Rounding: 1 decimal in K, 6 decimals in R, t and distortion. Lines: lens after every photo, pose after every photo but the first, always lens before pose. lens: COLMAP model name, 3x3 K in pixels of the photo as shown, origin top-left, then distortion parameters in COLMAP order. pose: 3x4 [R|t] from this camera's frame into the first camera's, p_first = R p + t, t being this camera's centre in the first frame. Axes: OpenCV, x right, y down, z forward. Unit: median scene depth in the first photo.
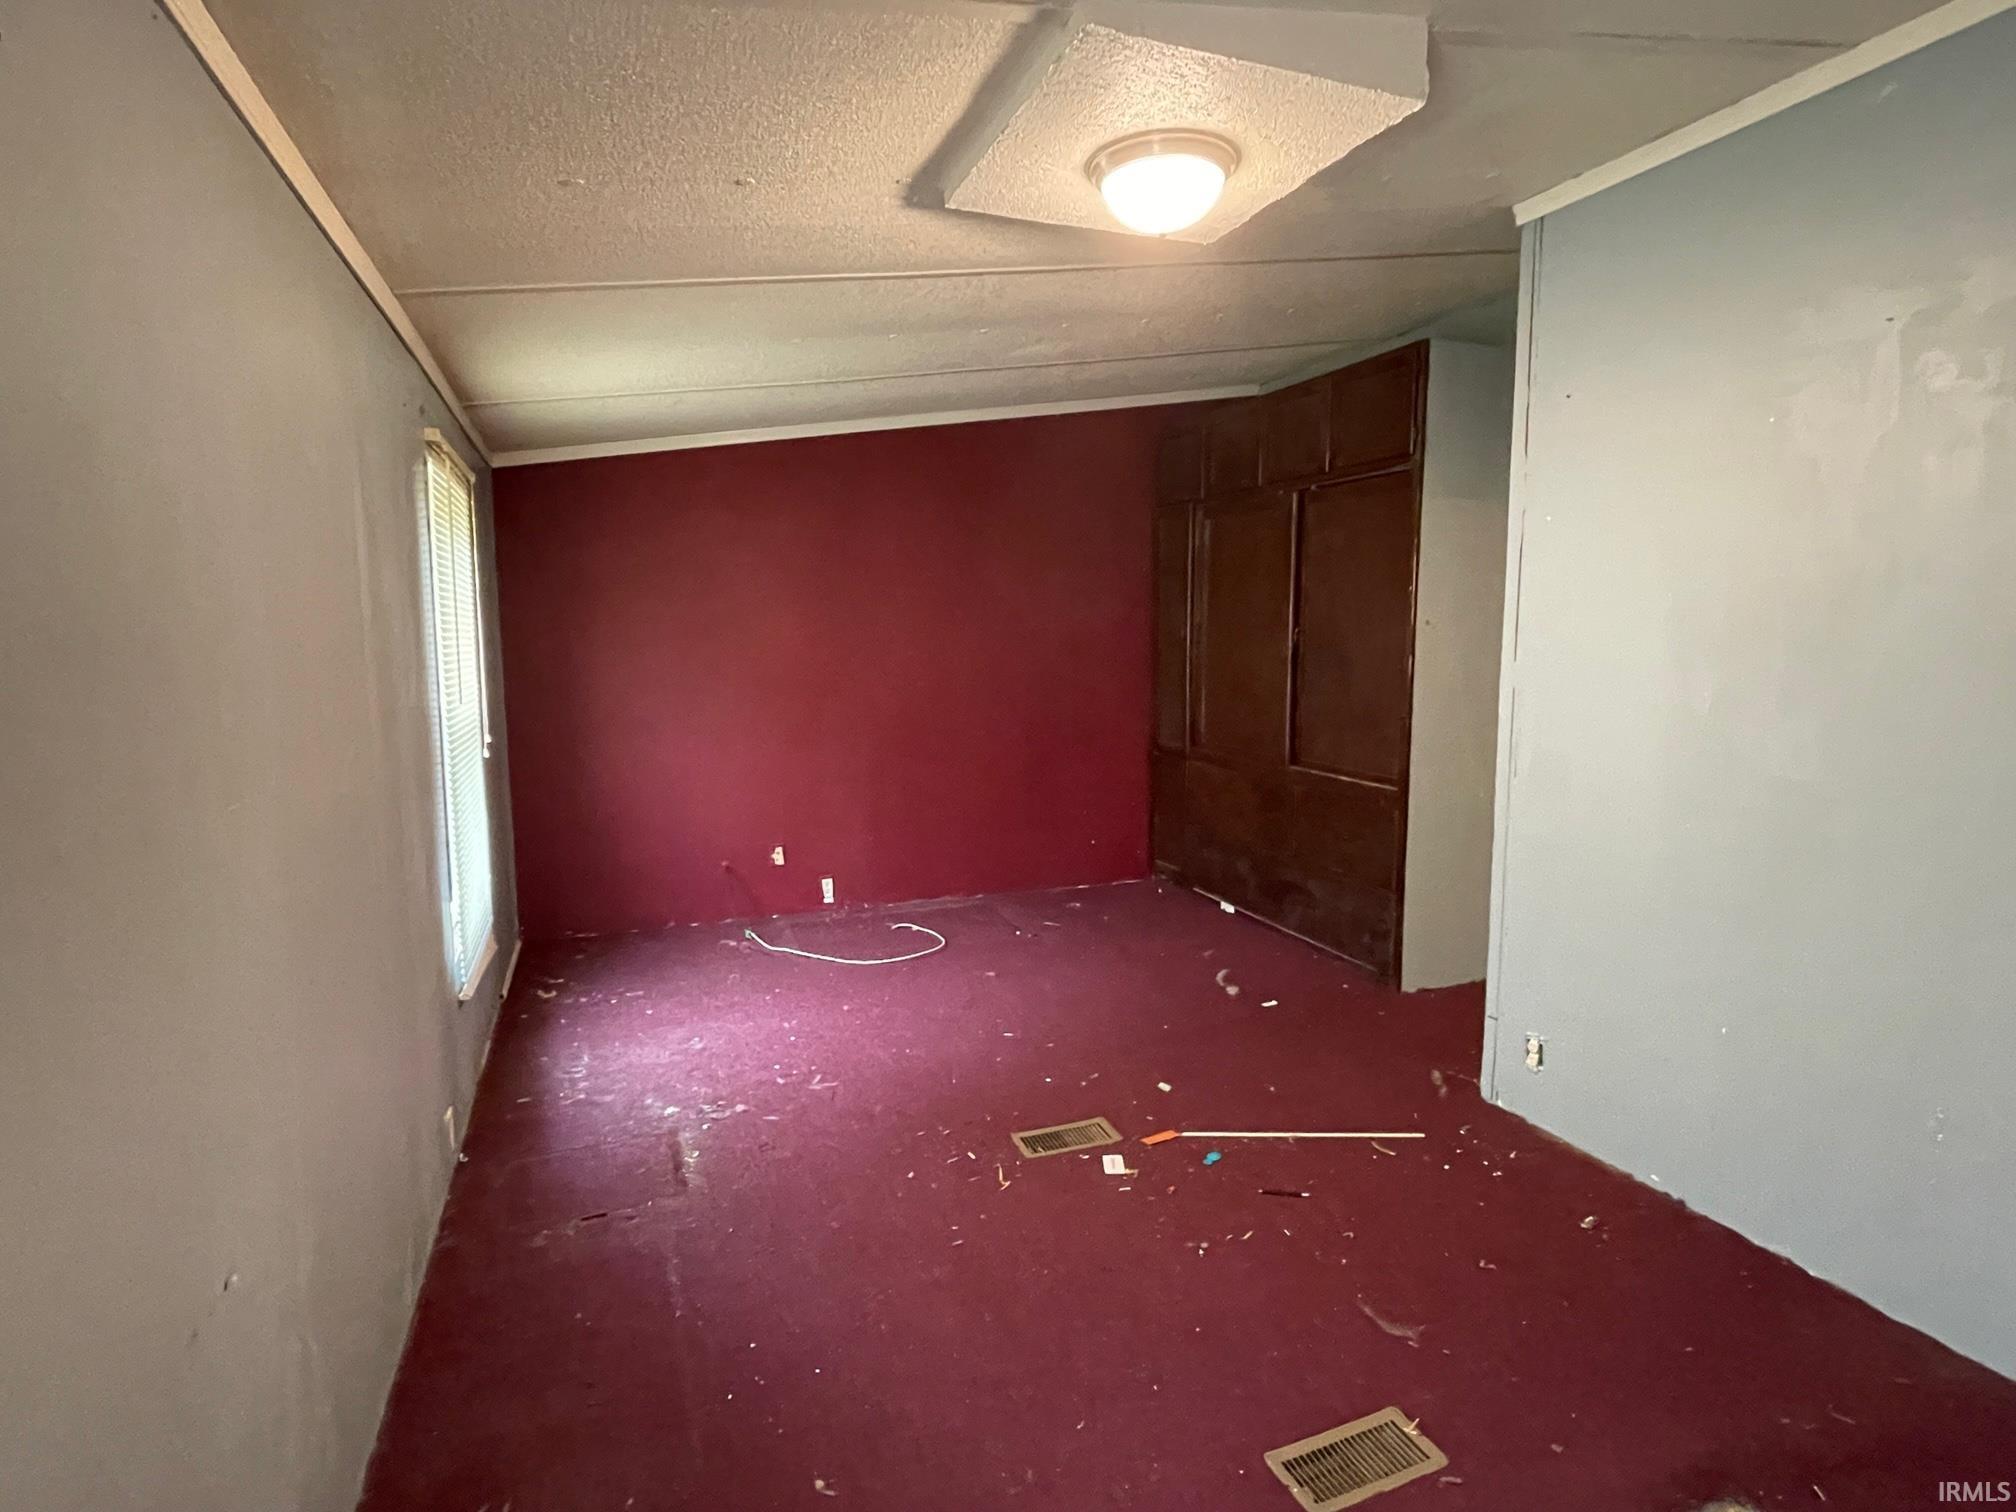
lens RADIAL K [[1037.7, 0, 1017.1], [0, 1037.7, 749.4], [0, 0, 1]] dist [-0.003250, -0.000663]
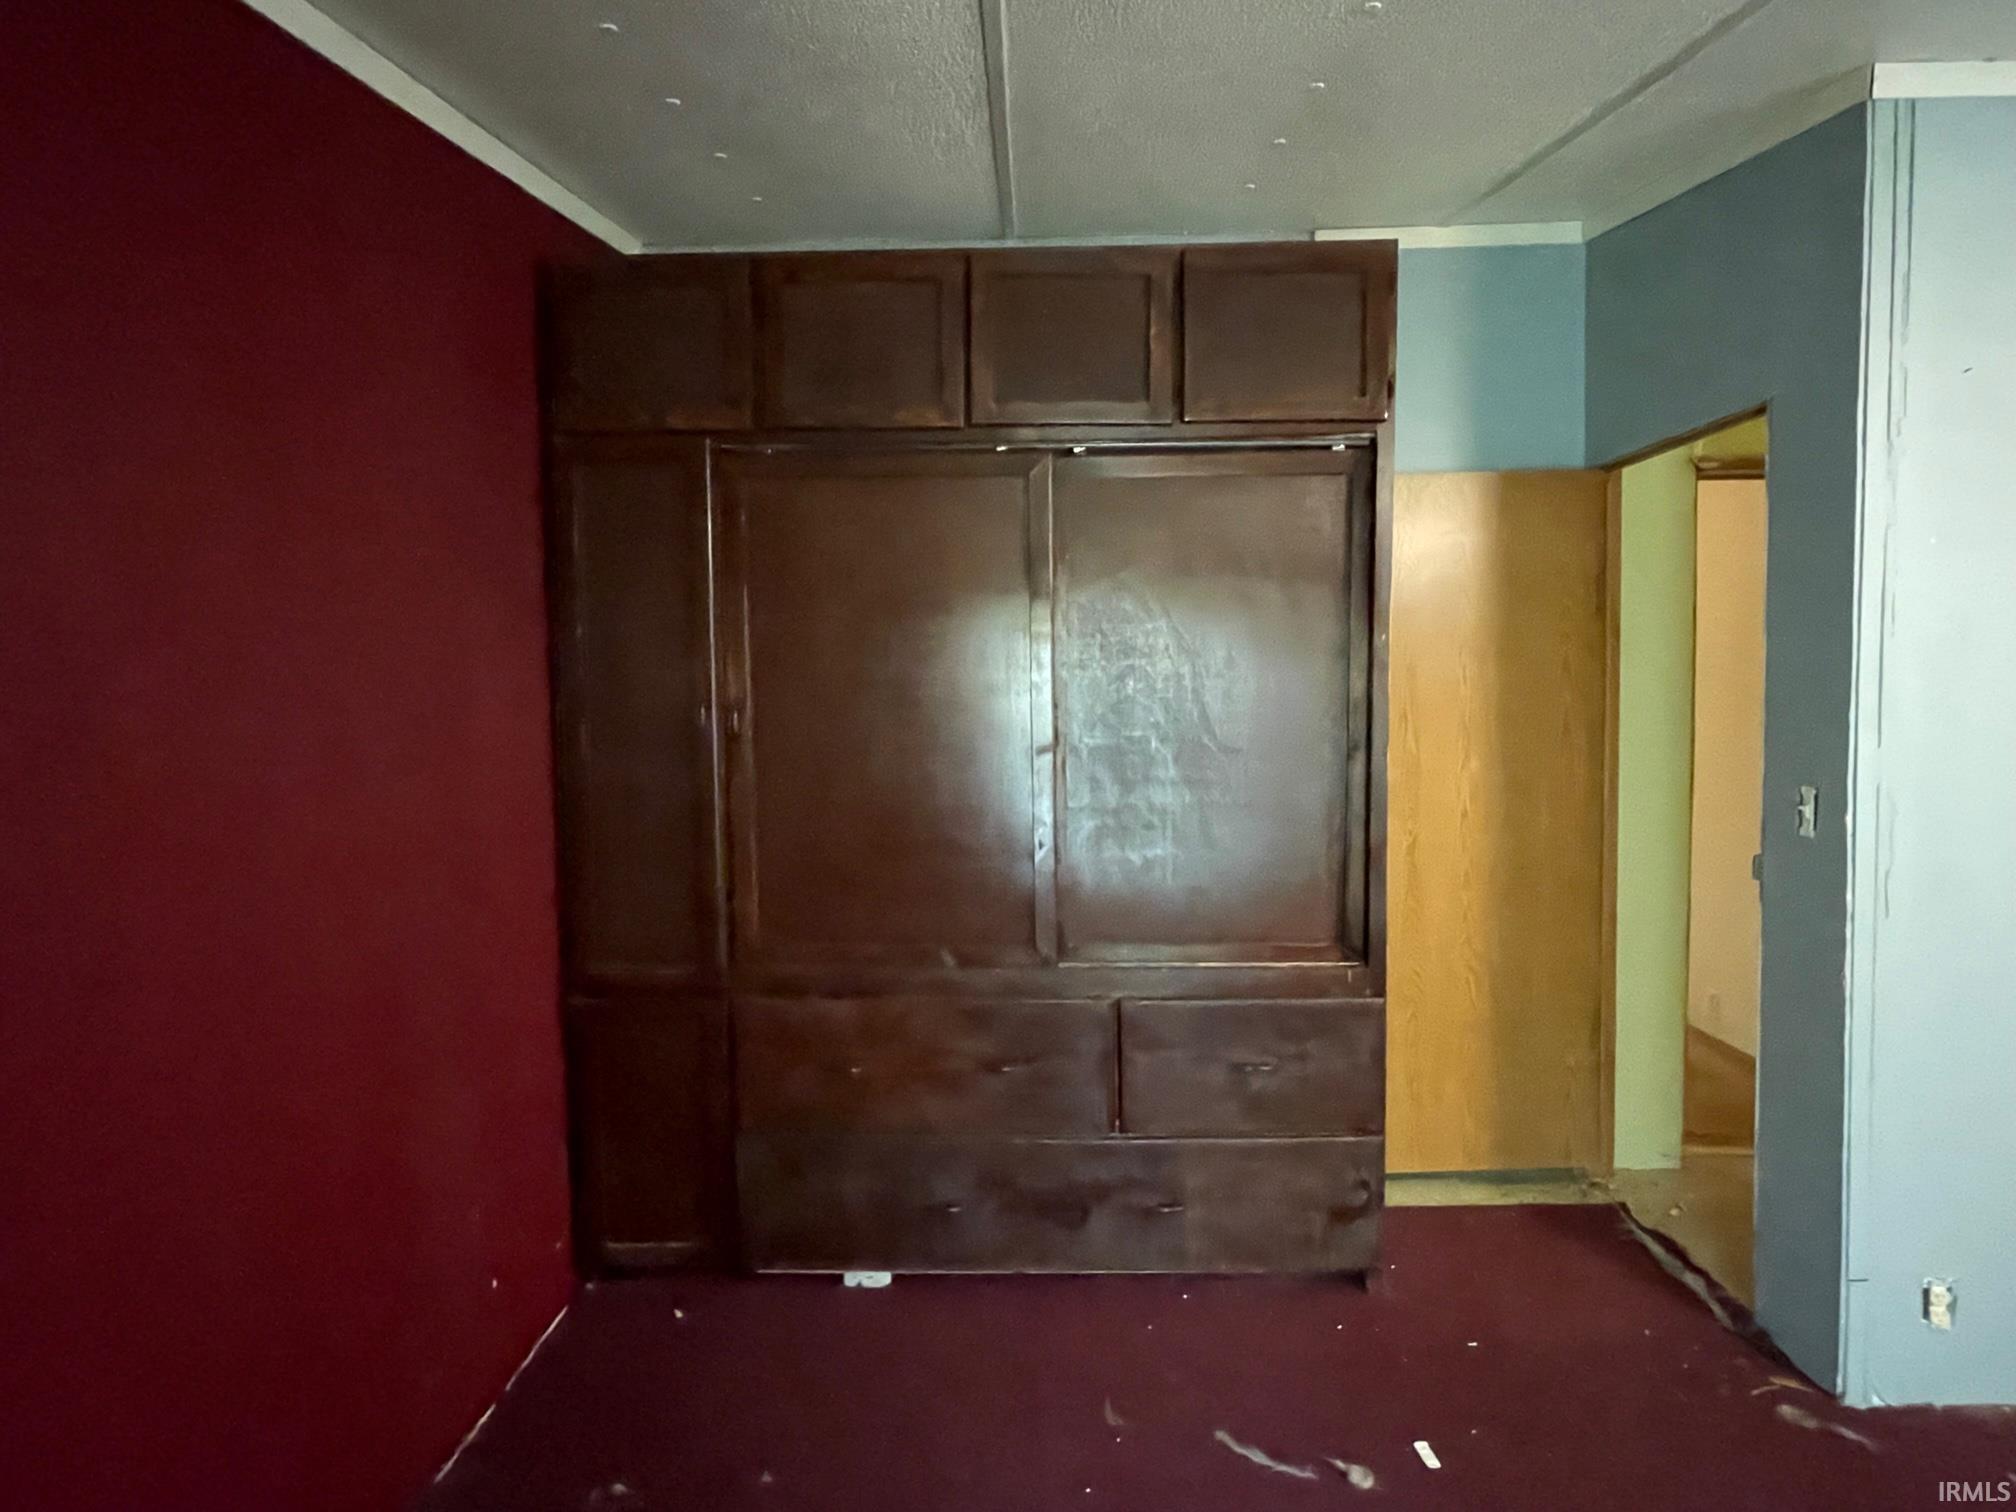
lens RADIAL K [[1037.7, 0, 1017.1], [0, 1037.7, 749.4], [0, 0, 1]] dist [-0.003250, -0.000663]
pose [[0.383878, -0.055650, 0.921706, -0.205783], [0.121881, 0.992502, 0.009163, -0.090366], [-0.915305, 0.108821, 0.387782, 0.725701]]
